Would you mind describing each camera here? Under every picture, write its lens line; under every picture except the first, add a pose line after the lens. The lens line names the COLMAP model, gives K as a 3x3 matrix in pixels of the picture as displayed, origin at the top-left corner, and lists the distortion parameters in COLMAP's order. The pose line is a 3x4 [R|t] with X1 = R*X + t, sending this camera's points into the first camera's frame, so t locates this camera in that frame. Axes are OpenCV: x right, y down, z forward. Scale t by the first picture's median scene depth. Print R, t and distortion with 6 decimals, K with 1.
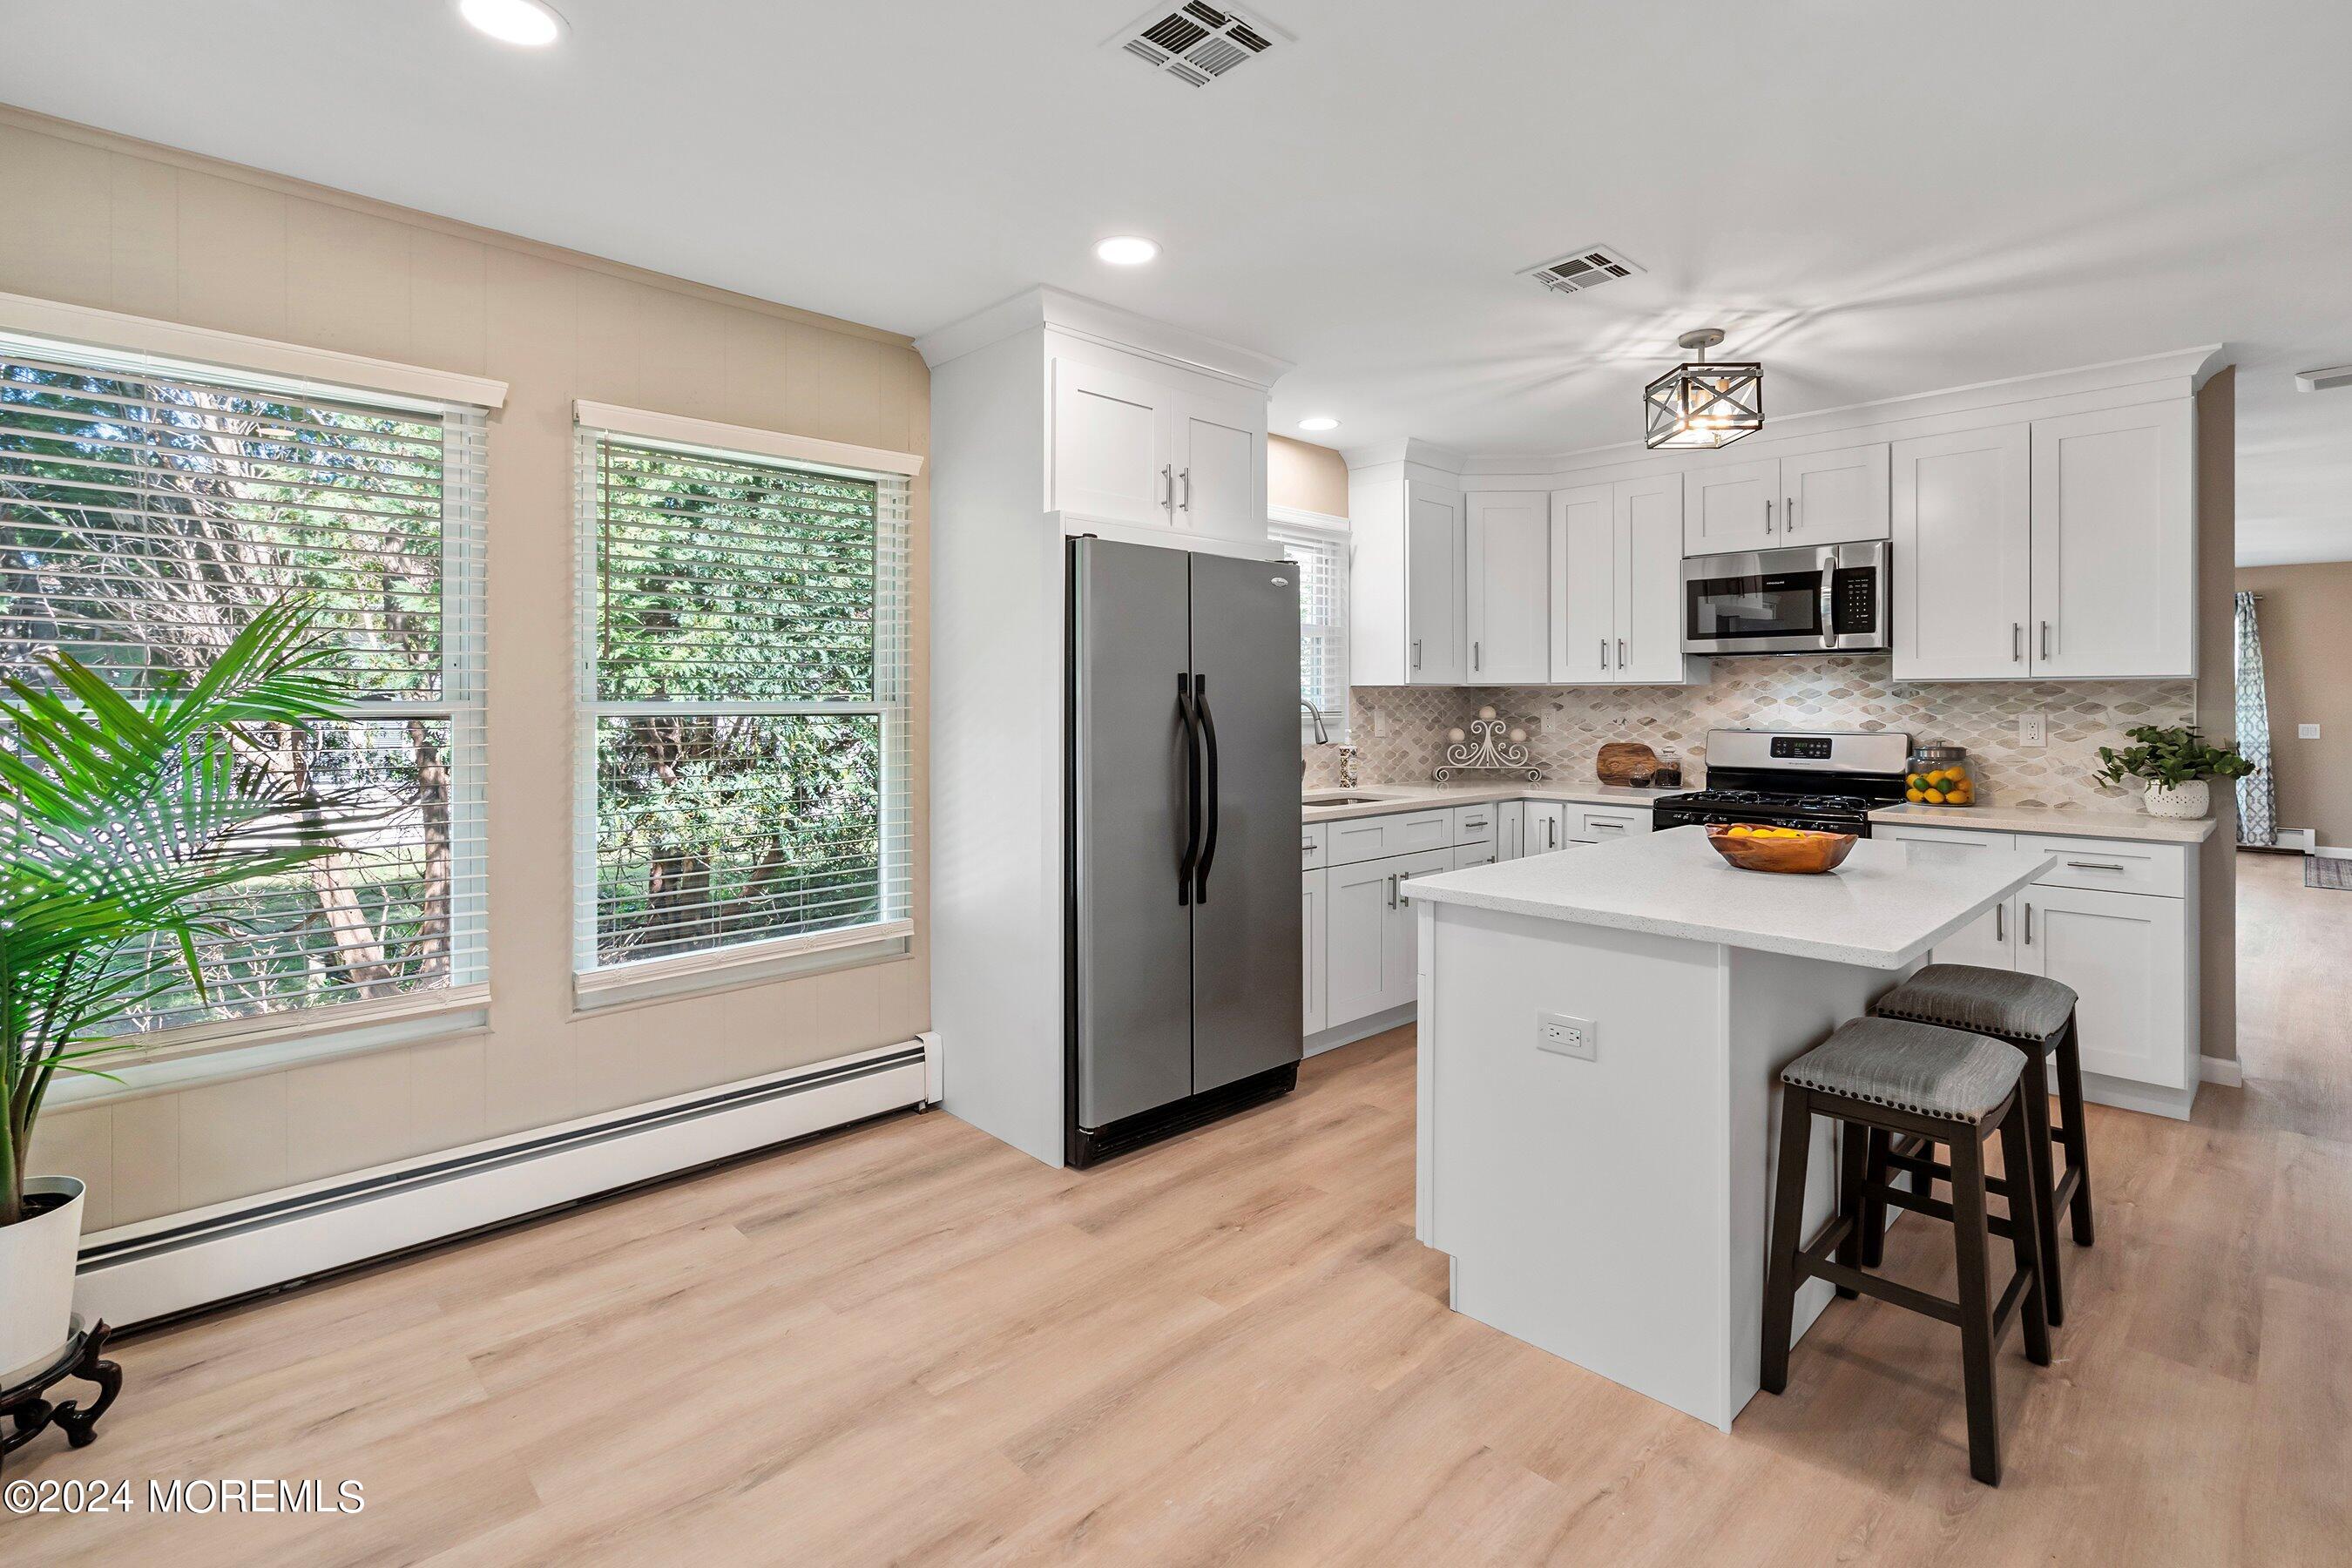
lens RADIAL K [[1098.2, 0, 1172.2], [0, 1098.2, 698.4], [0, 0, 1]] dist [-0.000491, 0.000560]
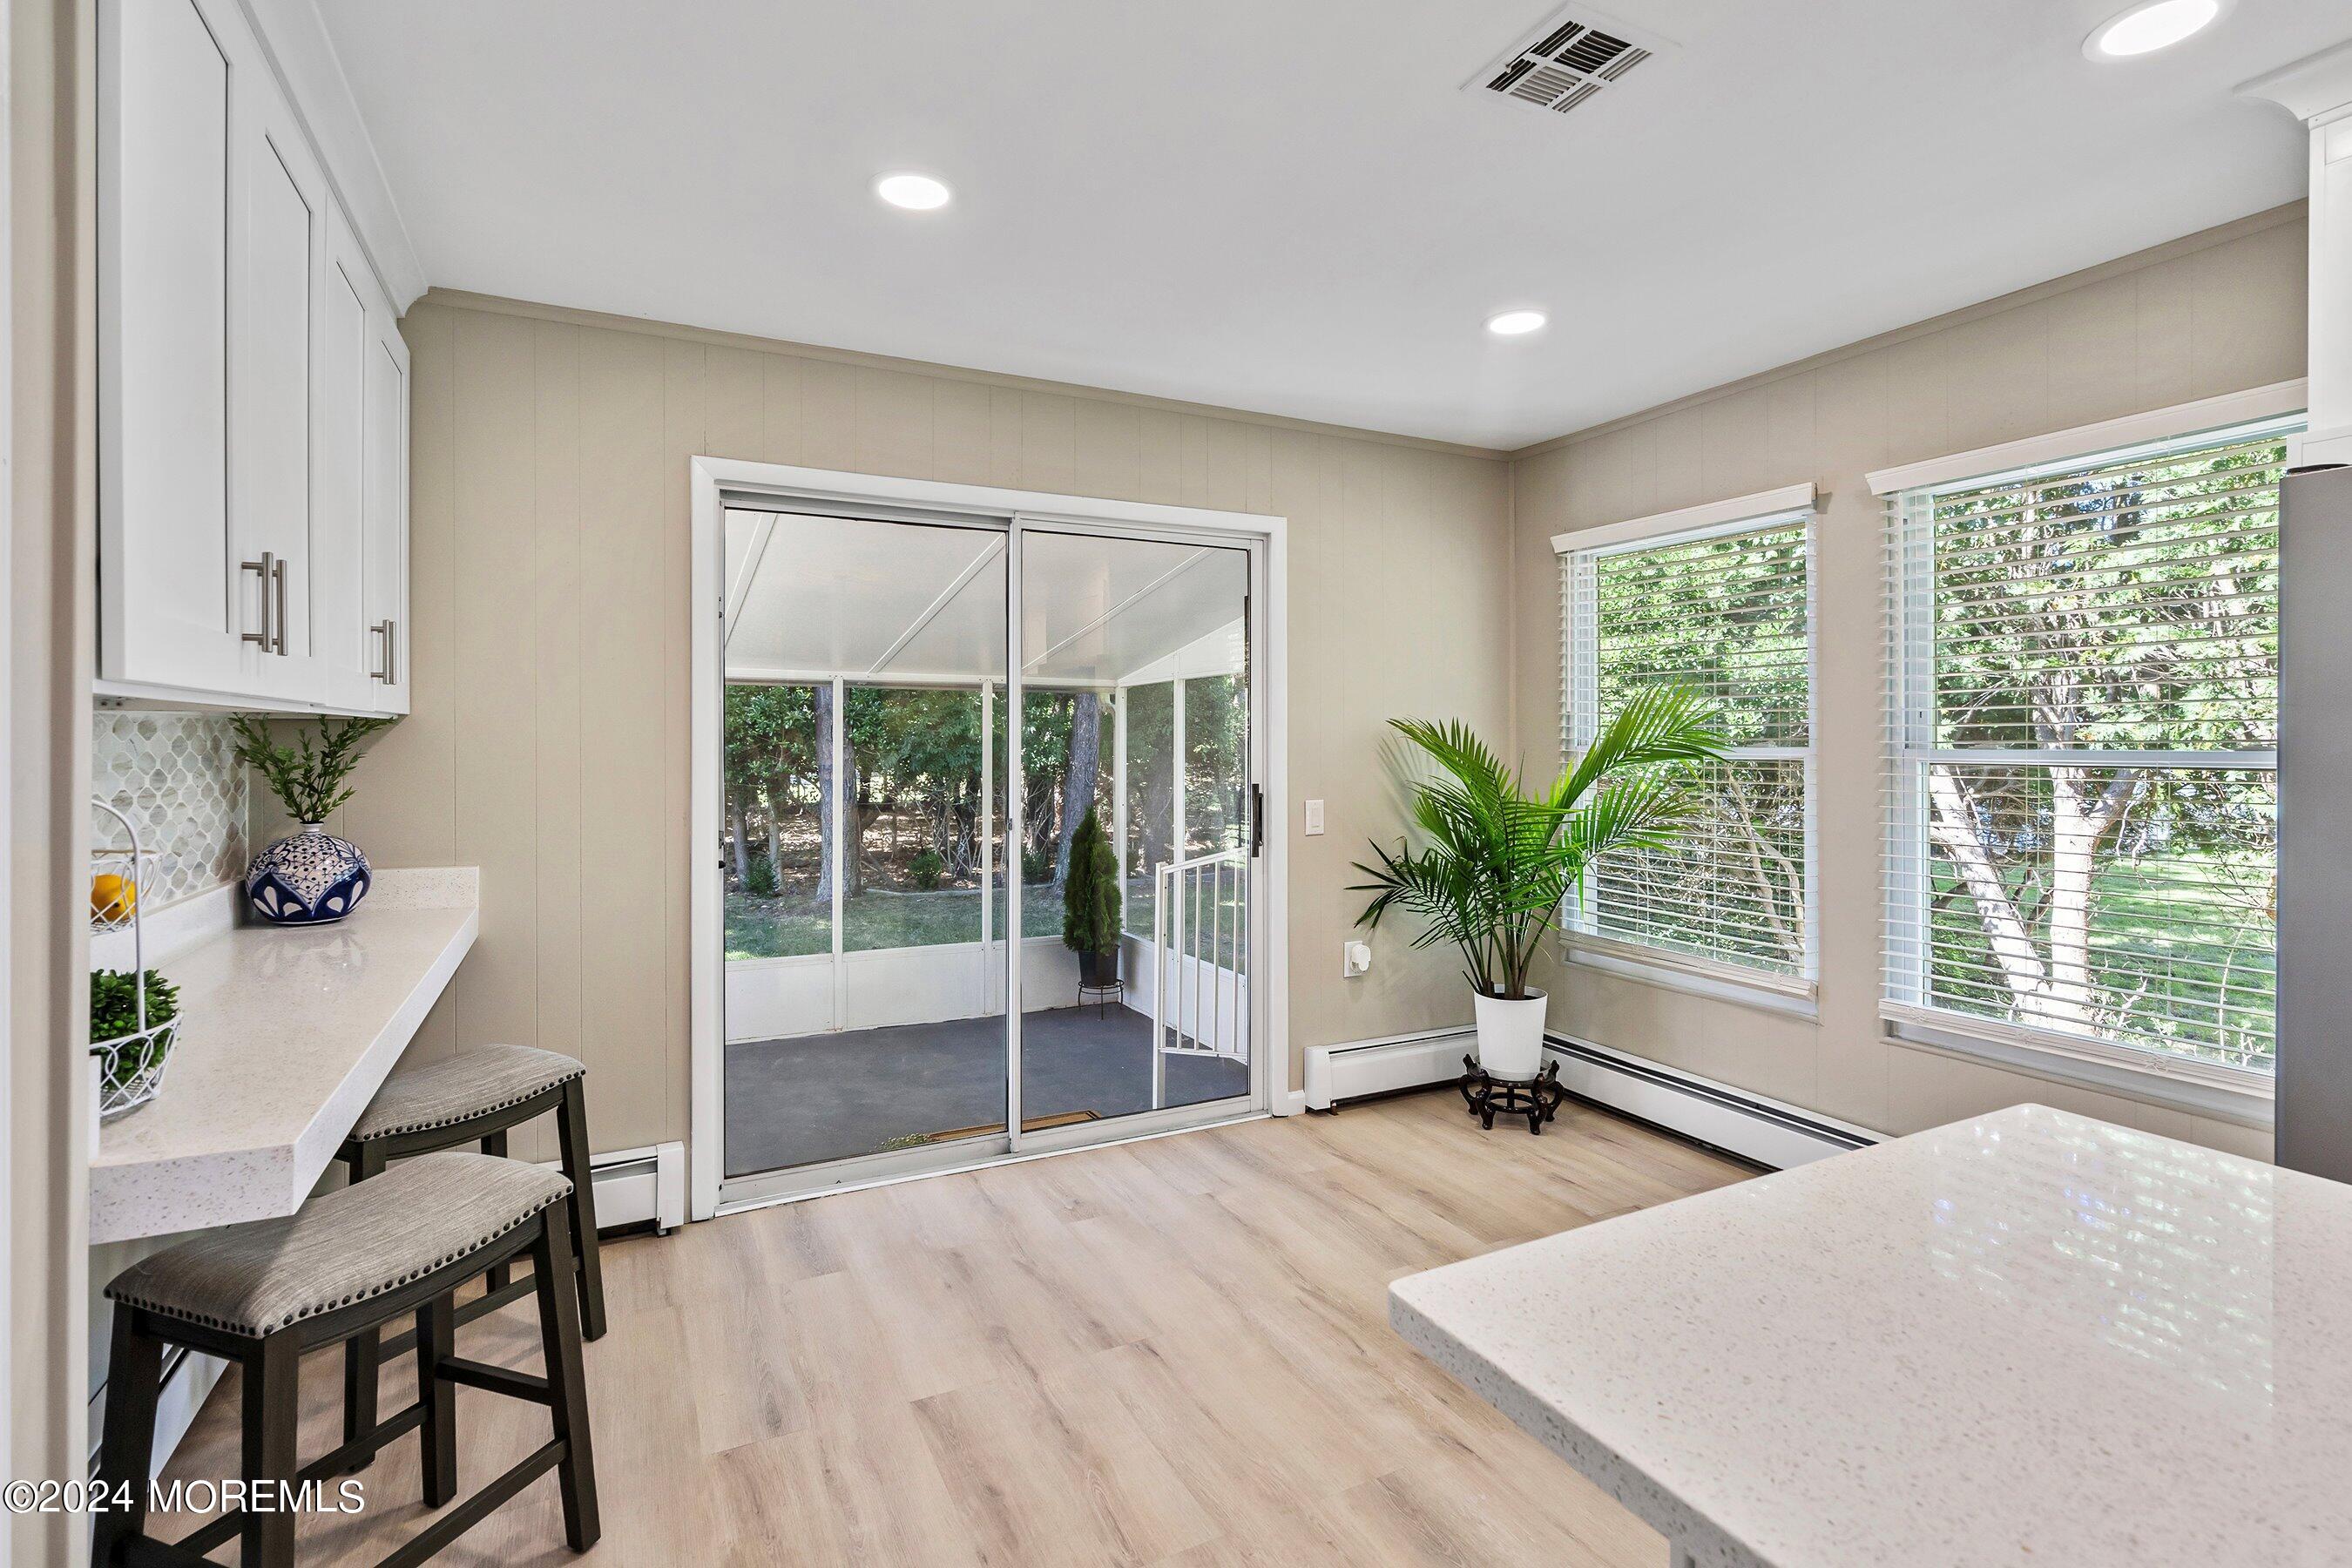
lens RADIAL K [[1119.3, 0, 1172.0], [0, 1119.3, 728.3], [0, 0, 1]] dist [-0.000903, -0.000243]
pose [[-0.295248, -0.010070, -0.955368, 0.444552], [0.002430, 0.999933, -0.011290, -0.004007], [0.955418, -0.005655, -0.295204, 0.402988]]
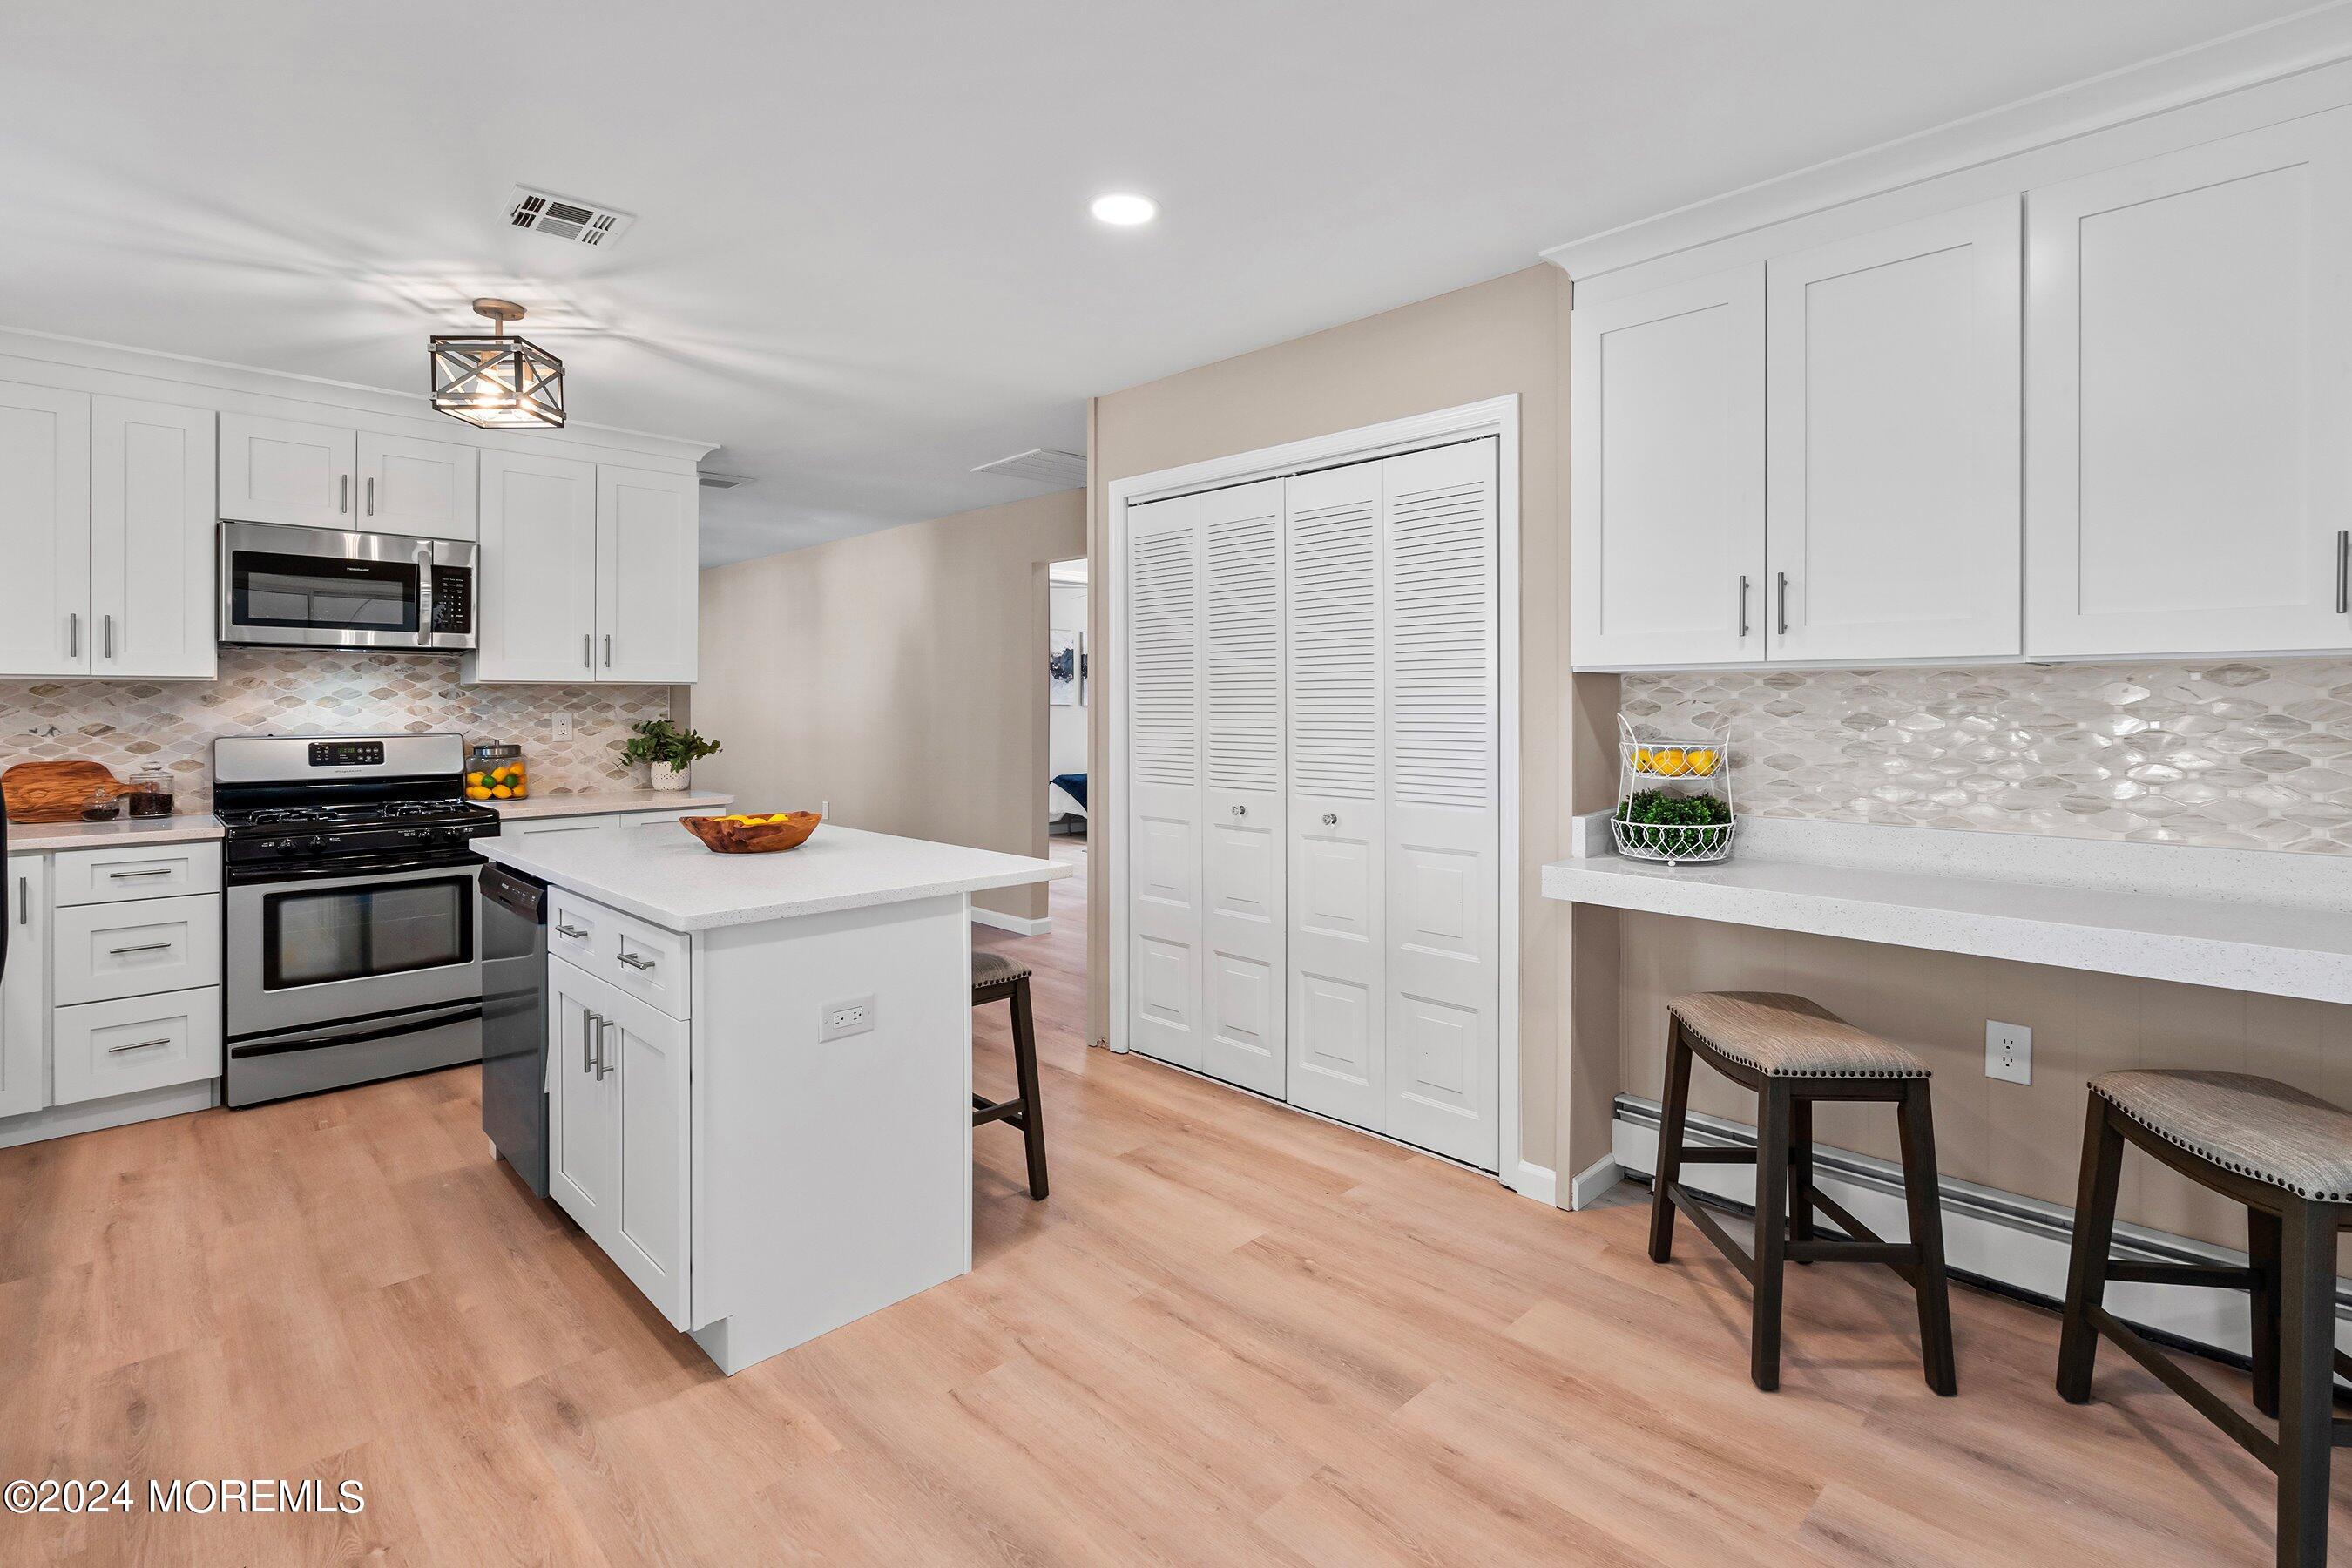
lens RADIAL K [[1098.2, 0, 1172.2], [0, 1098.2, 698.4], [0, 0, 1]] dist [-0.000491, 0.000560]
pose [[-0.002099, 0.002941, 0.999993, -0.333856], [-0.002159, 0.999993, -0.002945, 0.000829], [-0.999995, -0.002165, -0.002093, 0.328367]]
